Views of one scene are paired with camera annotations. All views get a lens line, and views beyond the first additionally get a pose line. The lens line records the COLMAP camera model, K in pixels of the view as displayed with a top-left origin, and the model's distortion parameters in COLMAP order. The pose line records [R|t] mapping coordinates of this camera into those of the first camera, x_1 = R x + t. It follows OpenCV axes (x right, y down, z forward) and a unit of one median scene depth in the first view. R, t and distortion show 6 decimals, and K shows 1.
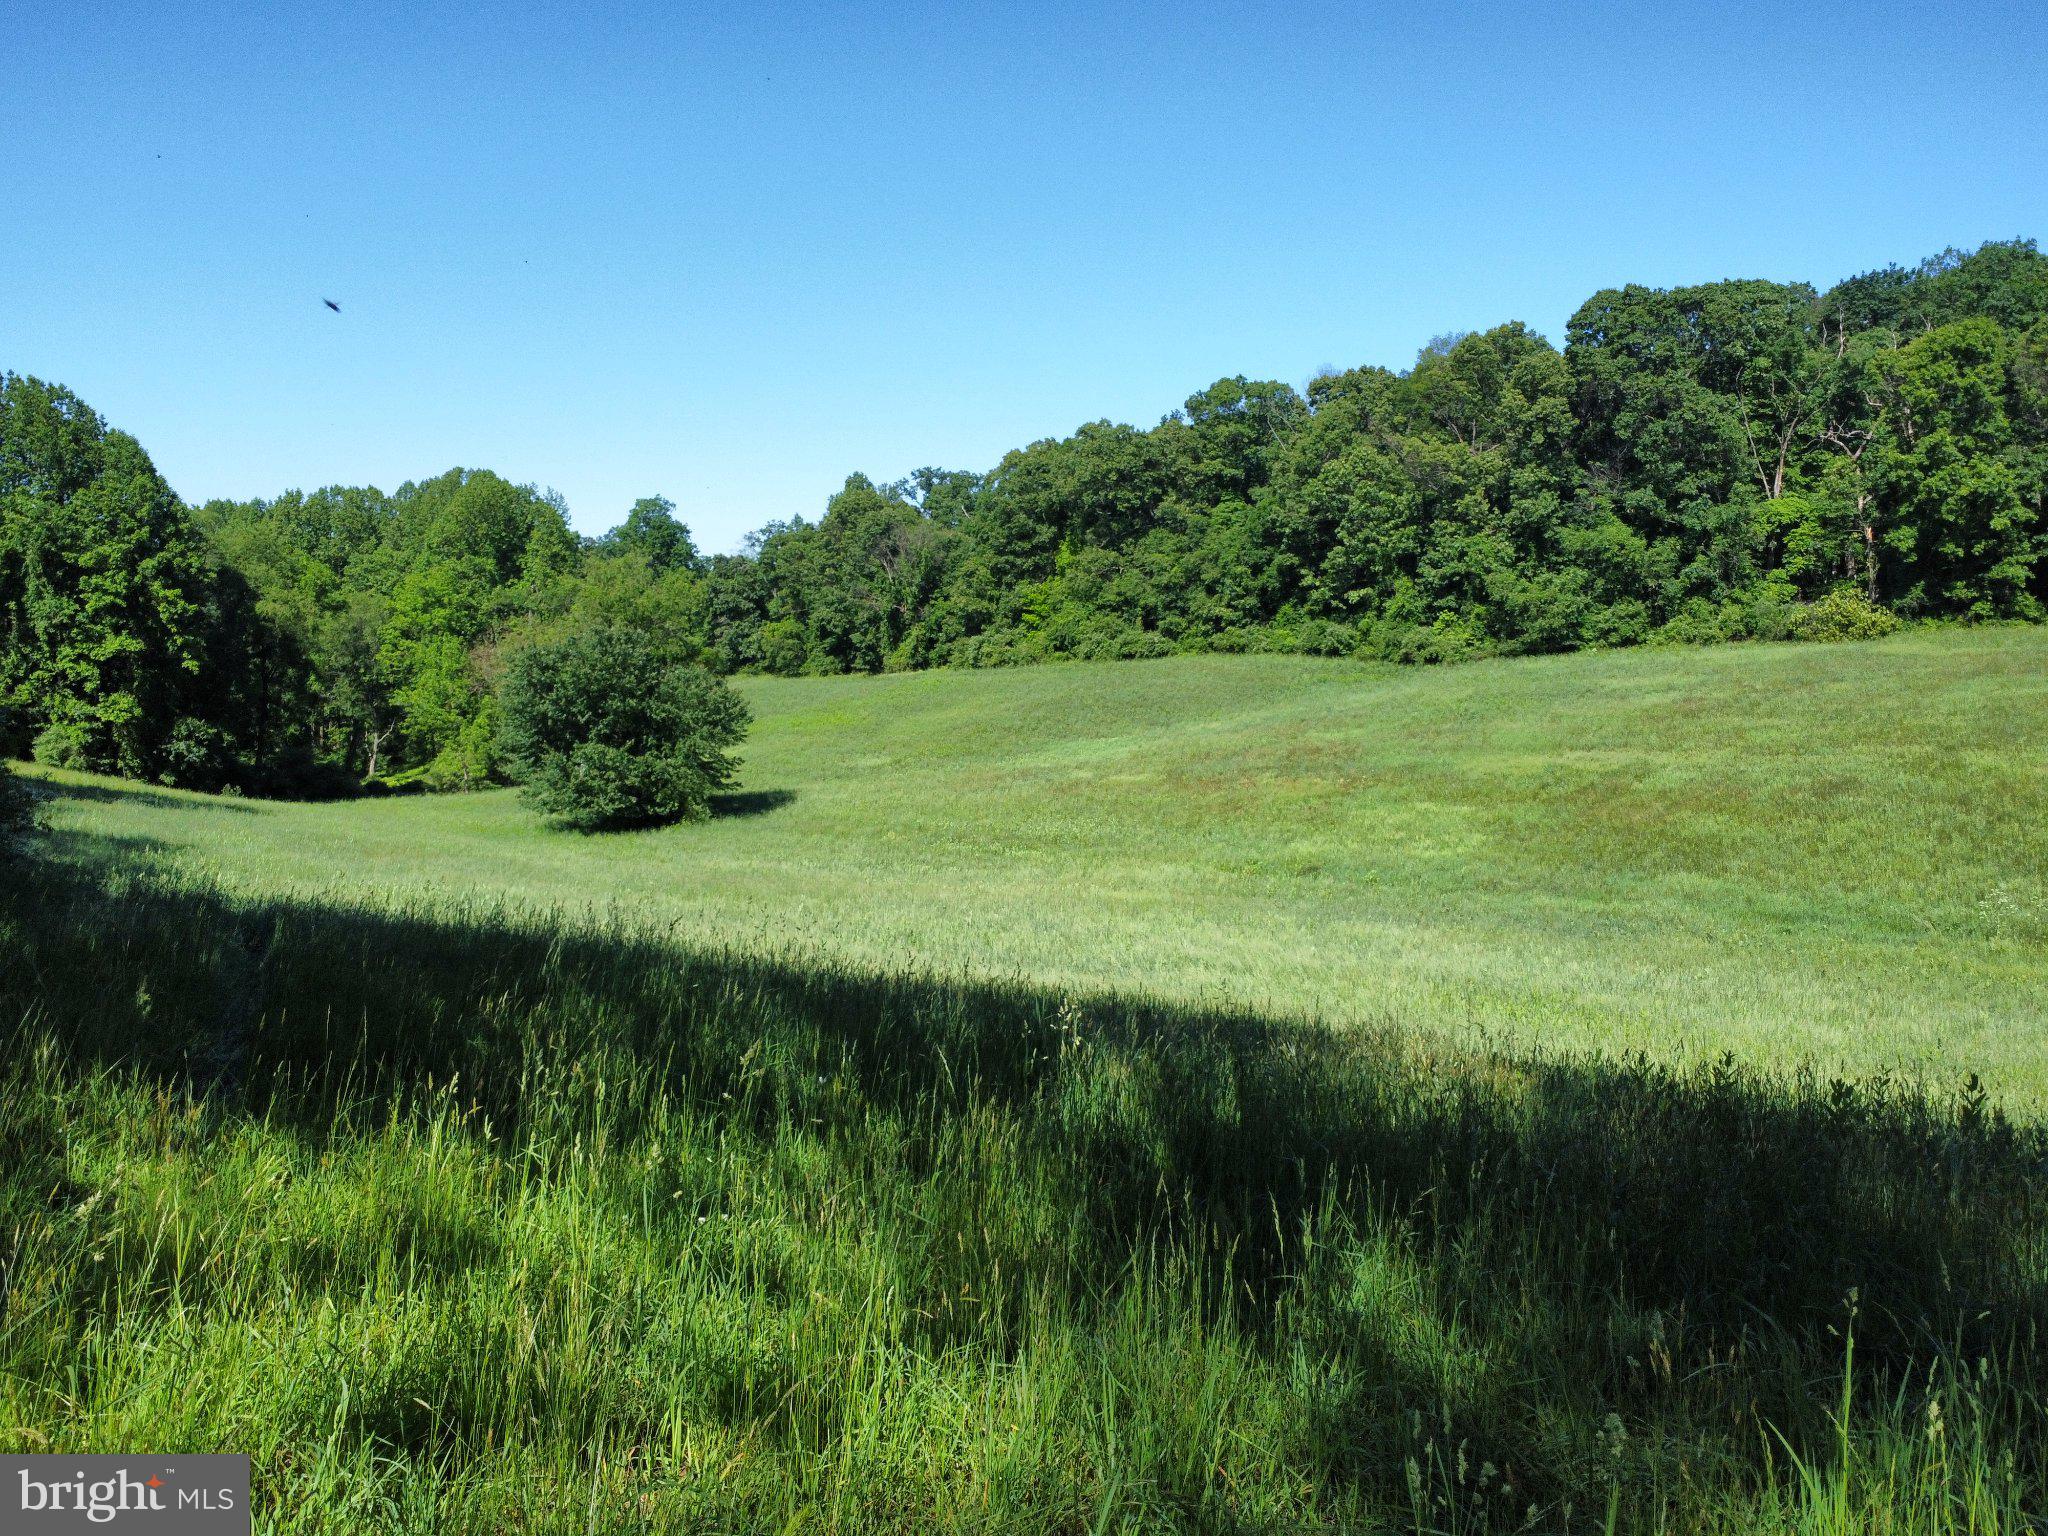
lens RADIAL K [[1529.1, 0, 1024.0], [0, 1529.1, 768.0], [0, 0, 1]] dist [0.002611, -0.004361]
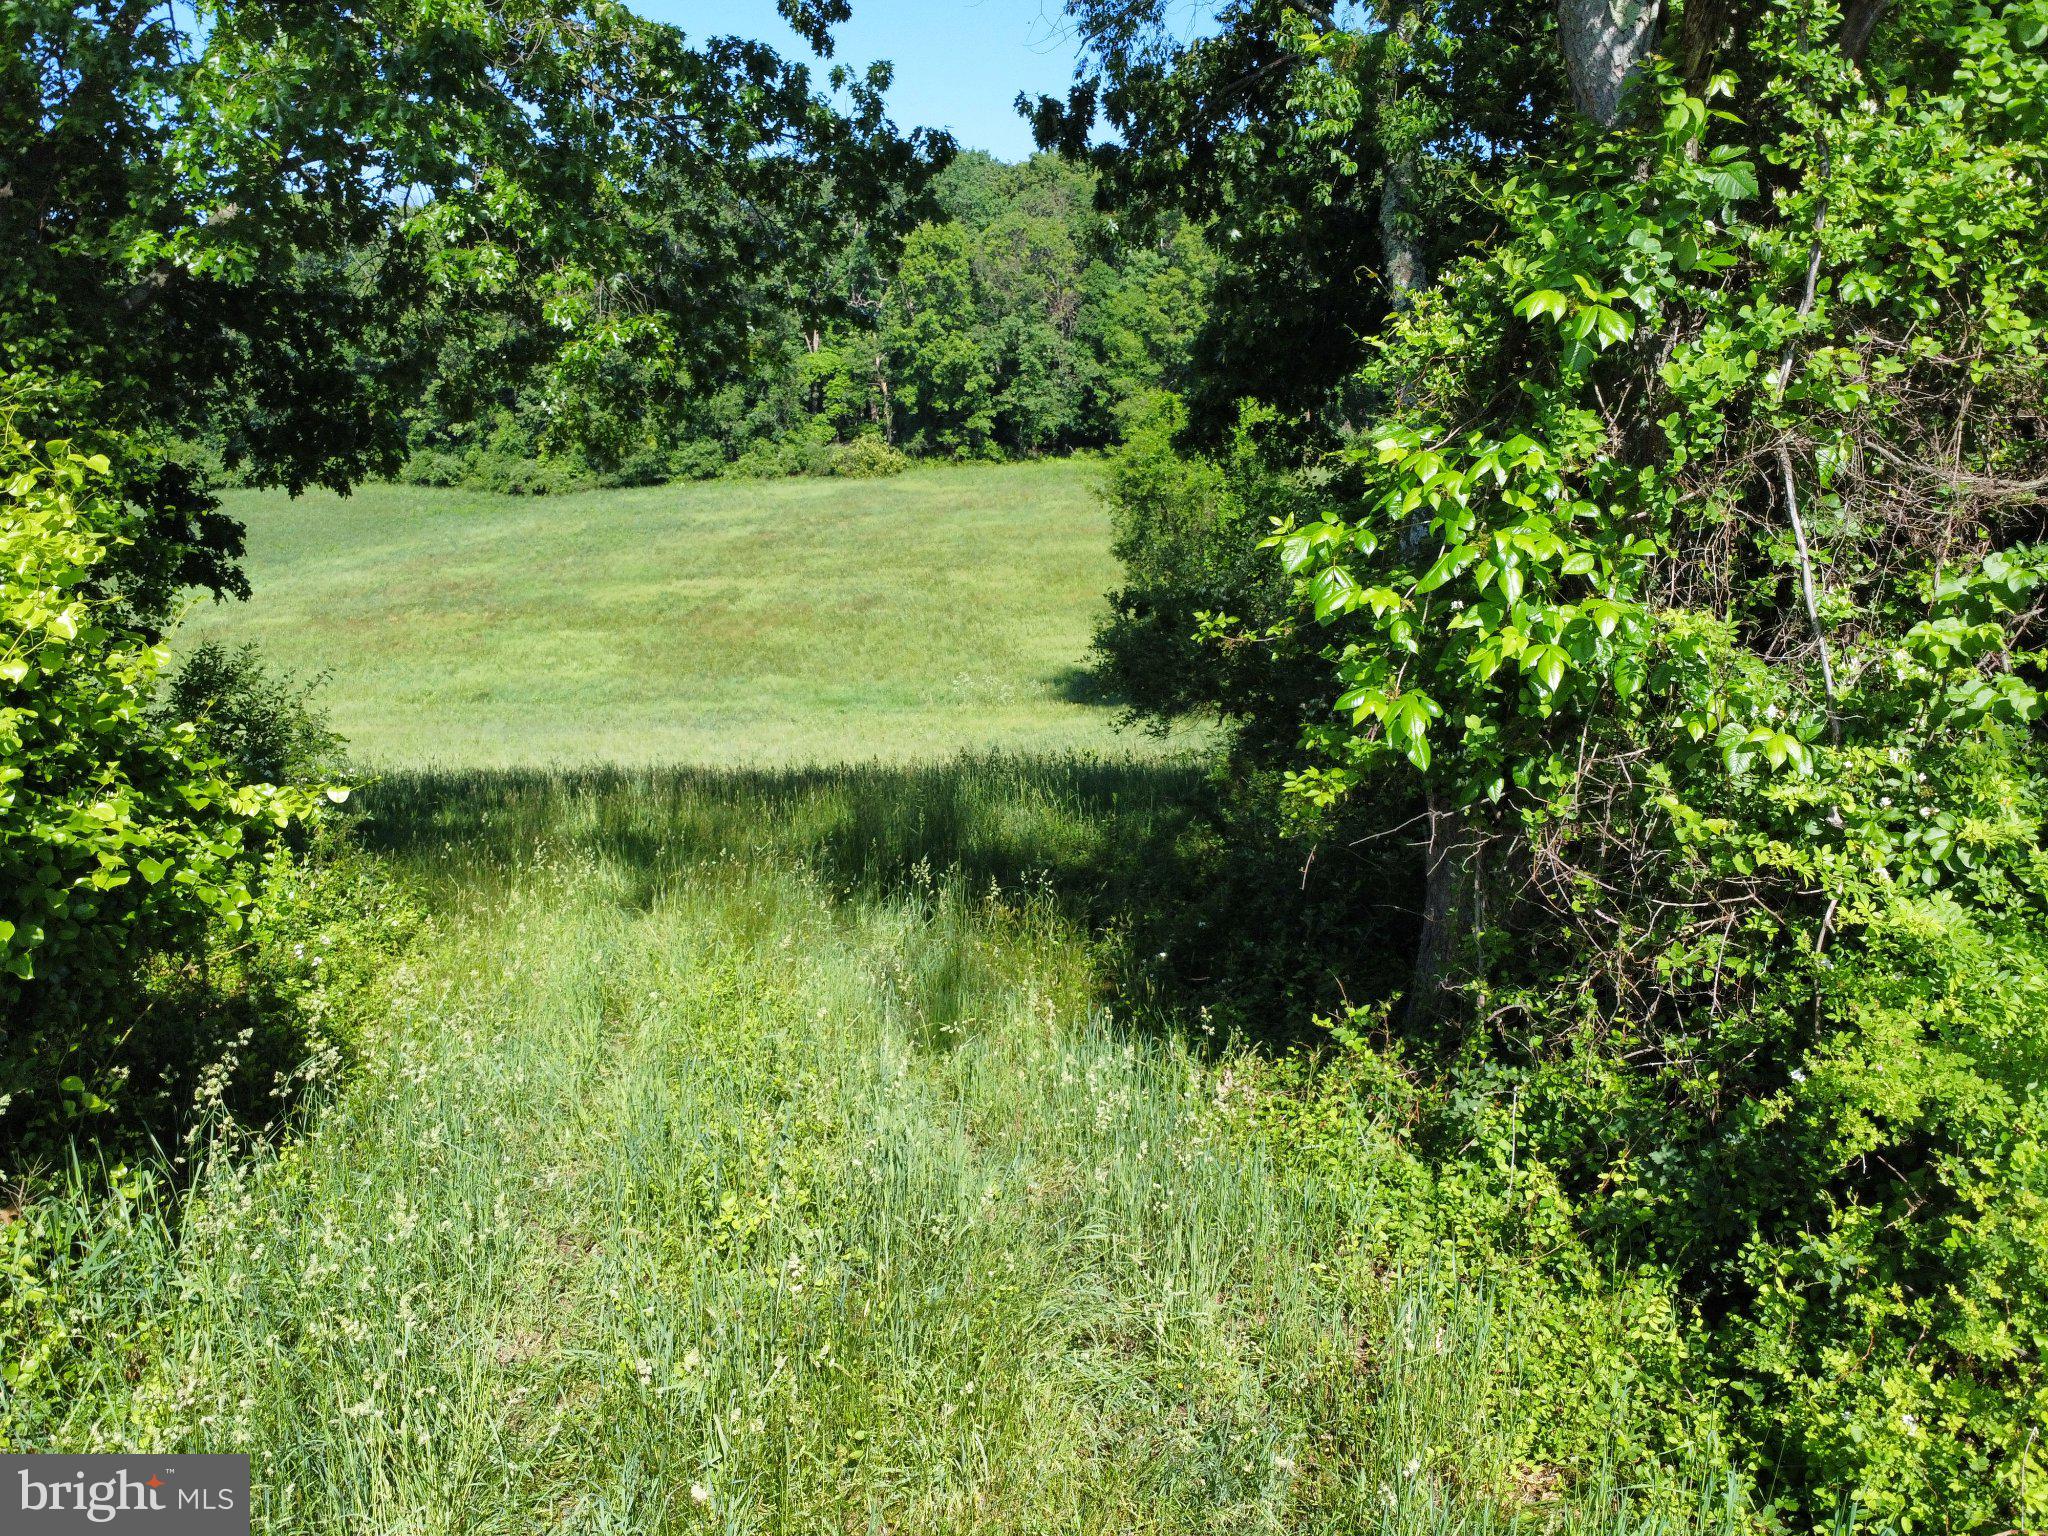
lens RADIAL K [[1529.1, 0, 1024.0], [0, 1529.1, 768.0], [0, 0, 1]] dist [0.002611, -0.004361]
pose [[0.834413, -0.111782, 0.539685, -0.070598], [0.041022, 0.989096, 0.141442, -0.018739], [-0.549612, -0.095882, 0.829900, -0.147453]]
